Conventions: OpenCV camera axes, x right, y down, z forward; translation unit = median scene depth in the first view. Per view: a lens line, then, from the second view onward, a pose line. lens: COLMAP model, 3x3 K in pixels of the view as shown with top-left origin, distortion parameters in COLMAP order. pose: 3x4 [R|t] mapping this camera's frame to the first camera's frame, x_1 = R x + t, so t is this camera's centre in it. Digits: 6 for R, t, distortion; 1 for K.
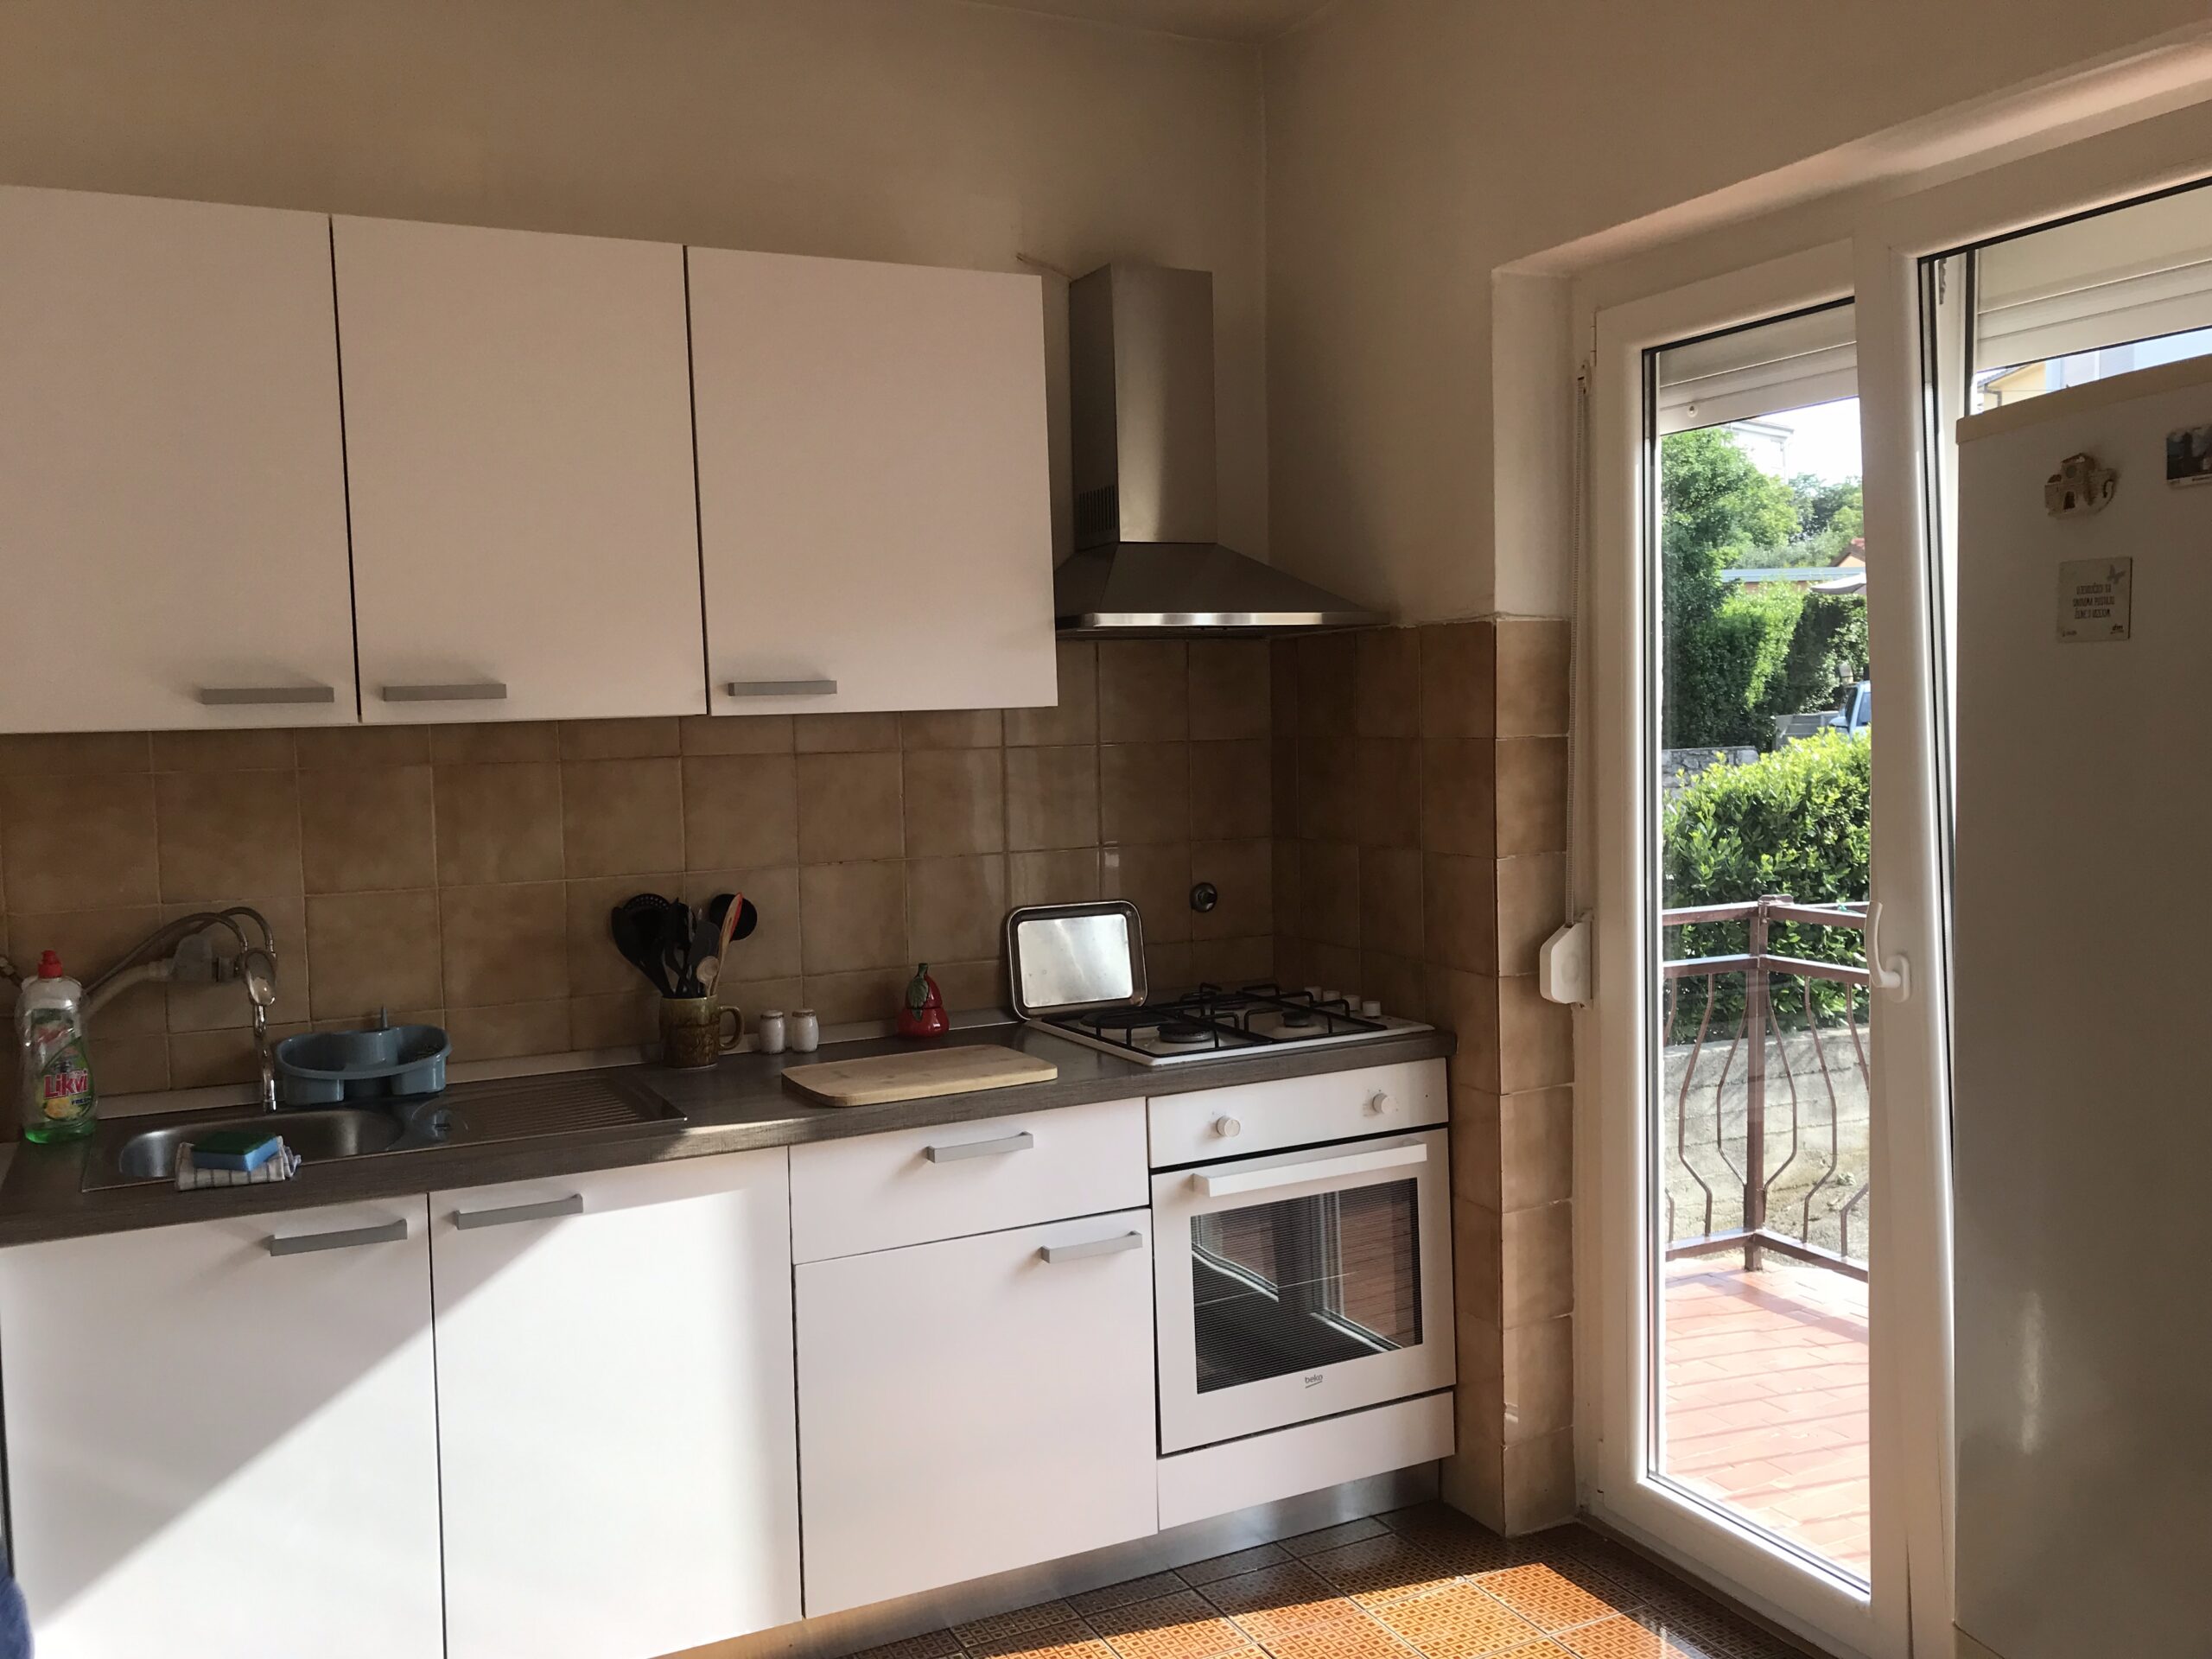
lens RADIAL K [[1836.1, 0, 1165.9], [0, 1836.1, 825.6], [0, 0, 1]] dist [-0.012960, -0.004358]
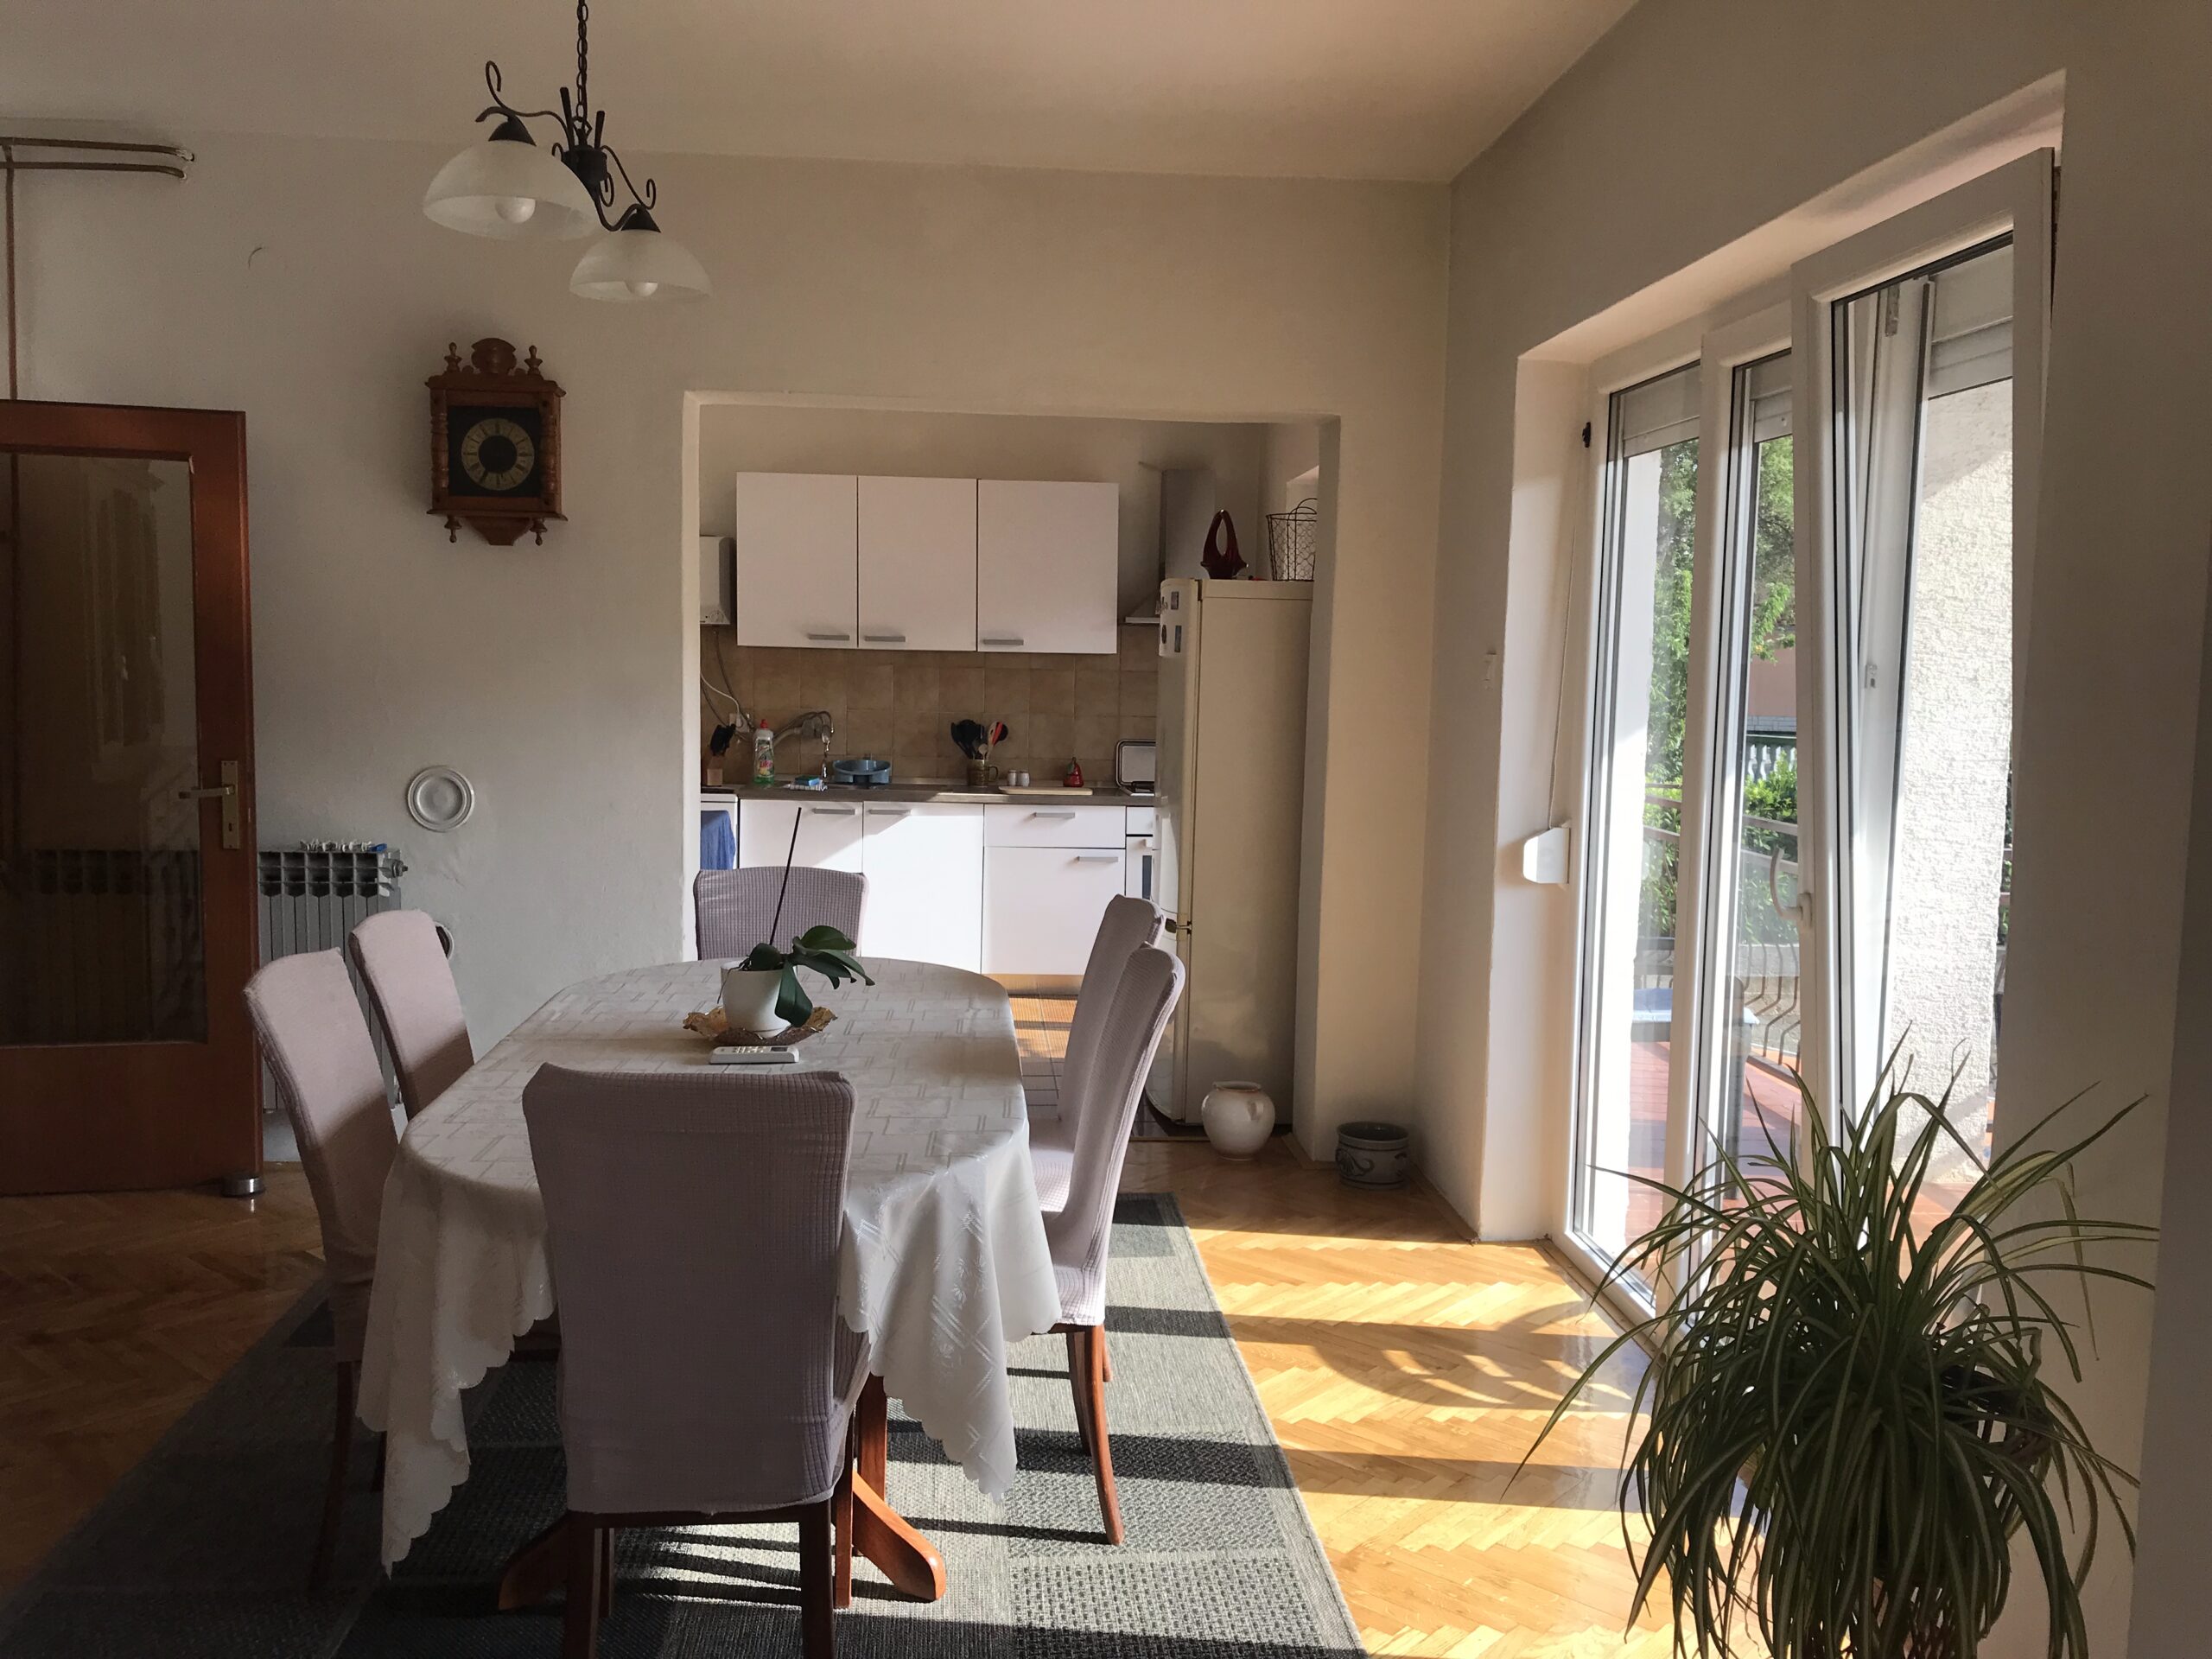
lens RADIAL K [[1784.4, 0, 1106.0], [0, 1784.4, 829.5], [0, 0, 1]] dist [0.087735, -0.300766]
pose [[0.917315, 0.077597, -0.390527, 0.991158], [-0.067515, 0.996936, 0.039503, 0.087349], [0.392396, -0.009870, 0.919743, -1.381933]]
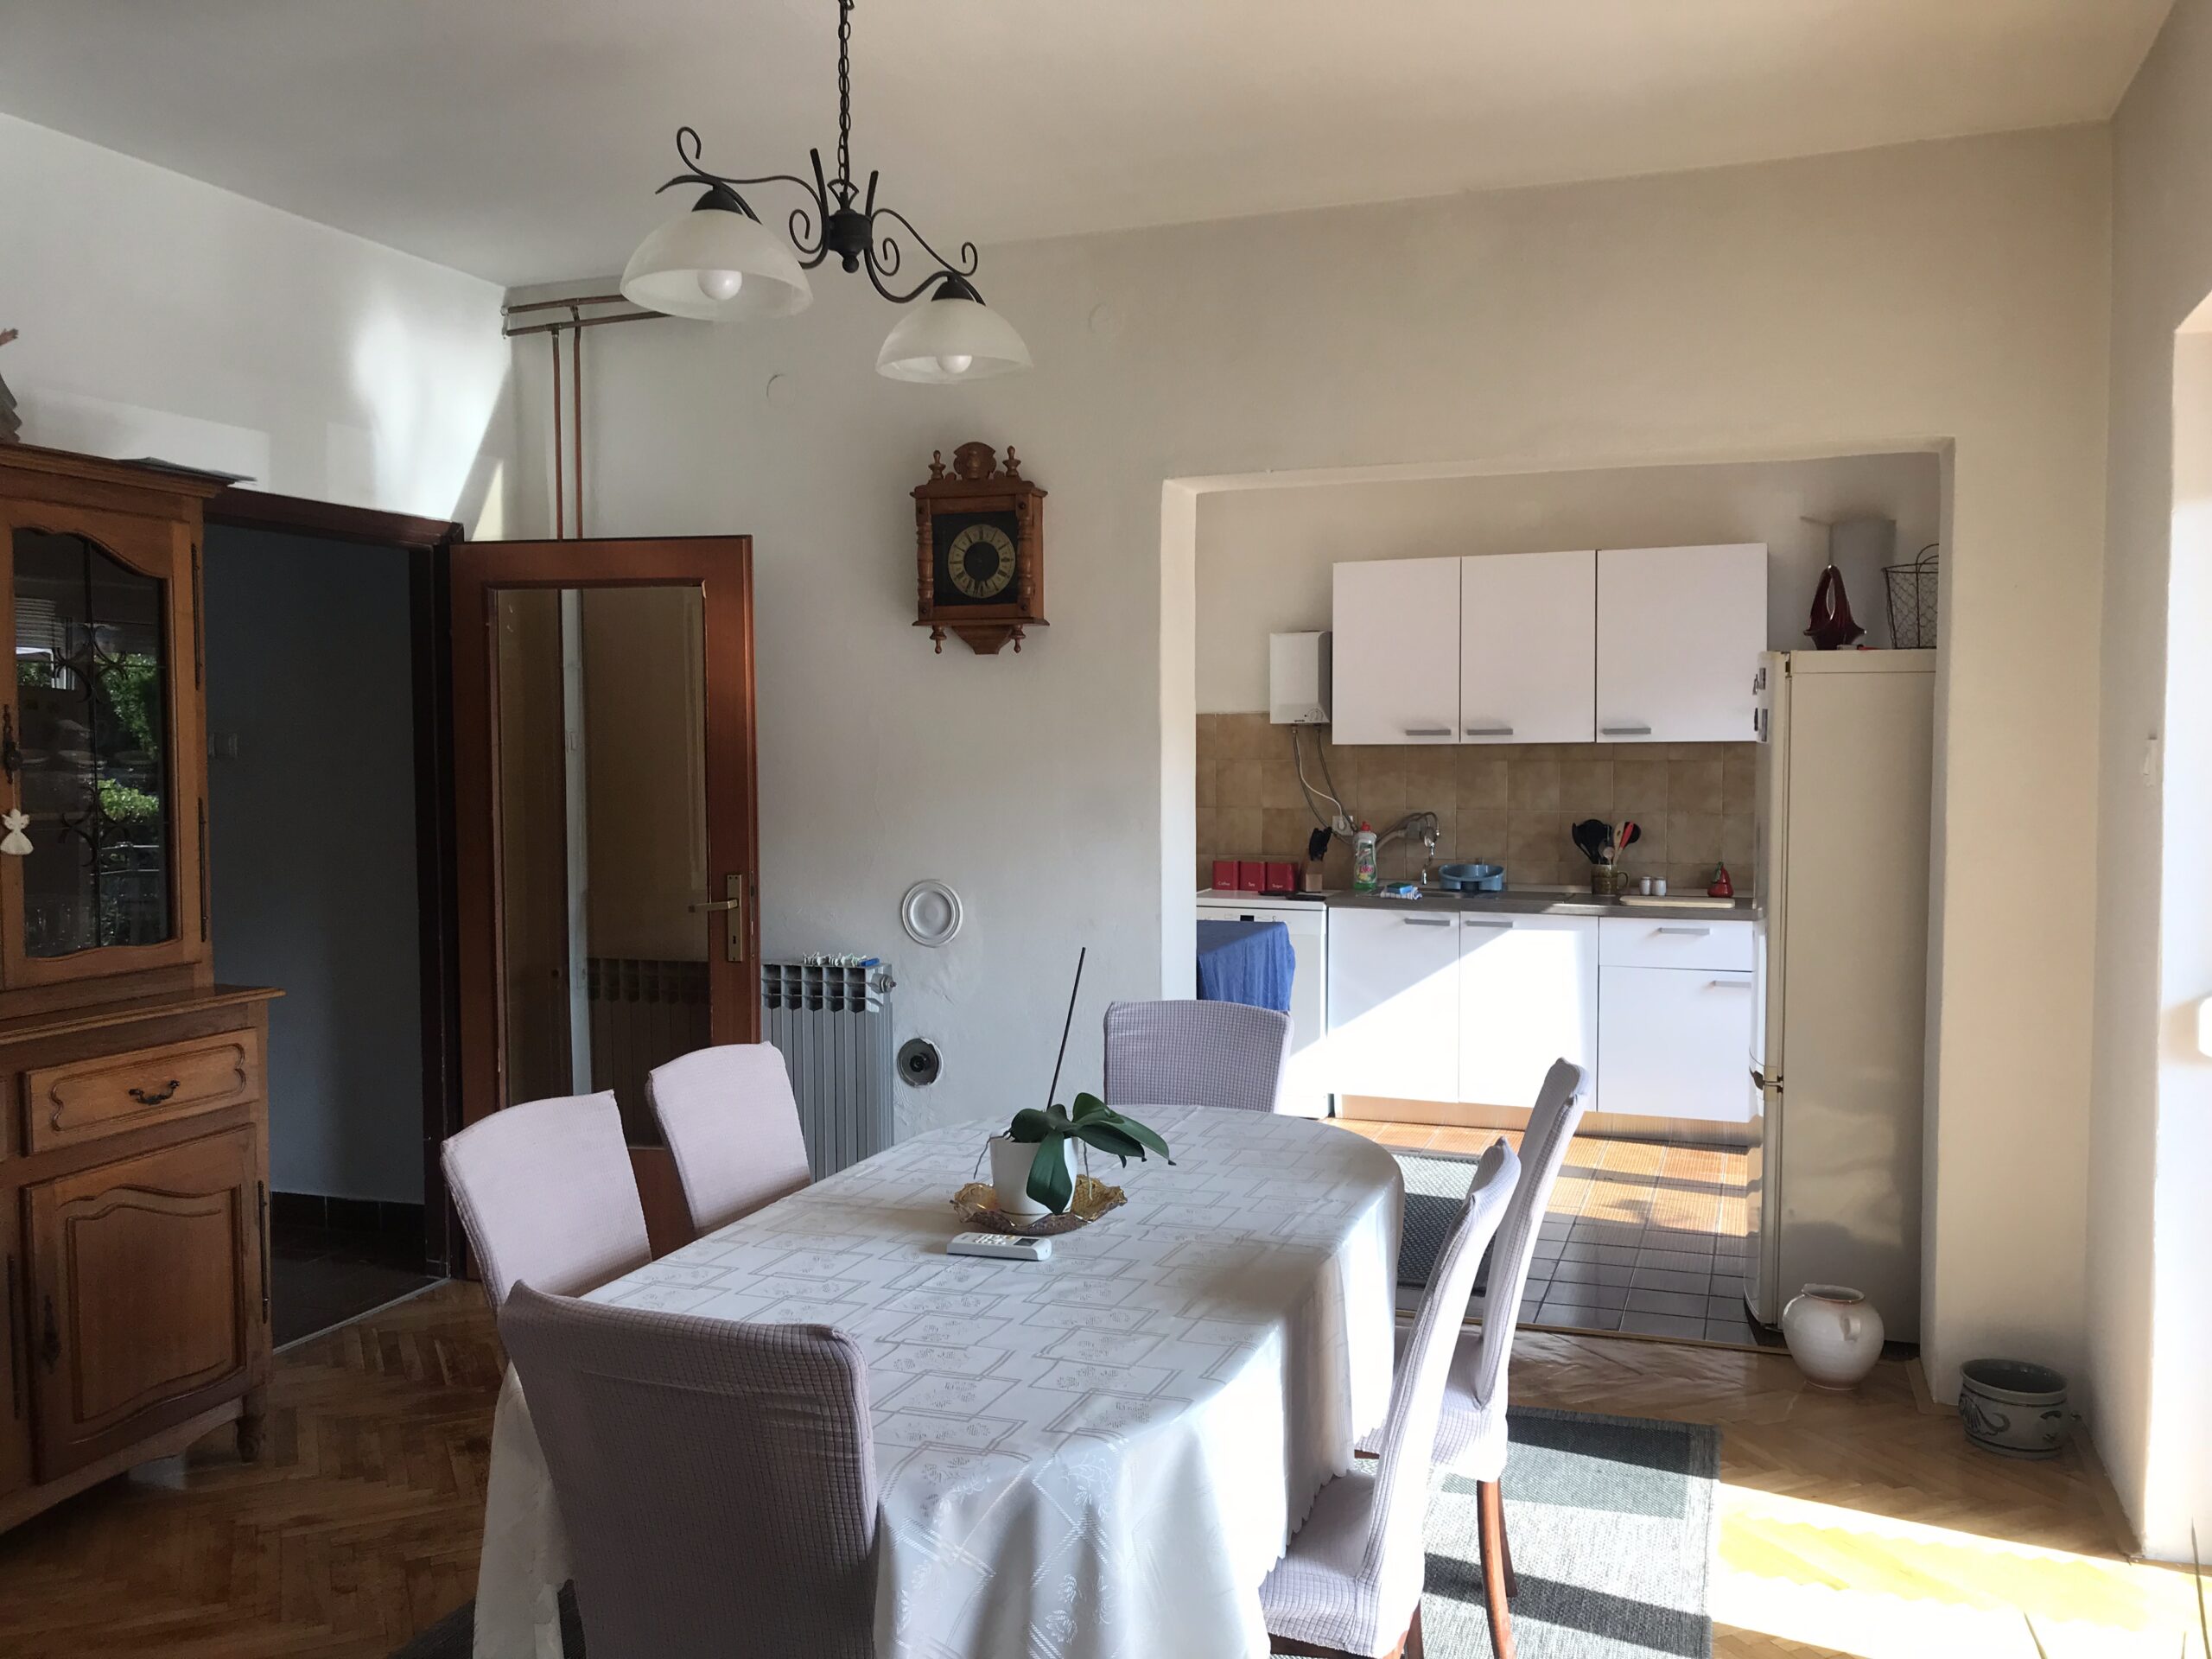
lens RADIAL K [[1783.8, 0, 1106.0], [0, 1783.8, 829.5], [0, 0, 1]] dist [0.072101, -0.128918]
pose [[0.668522, 0.054143, -0.741719, 1.080642], [-0.060474, 0.998001, 0.018345, 0.050278], [0.741230, 0.032591, 0.670460, -1.061995]]
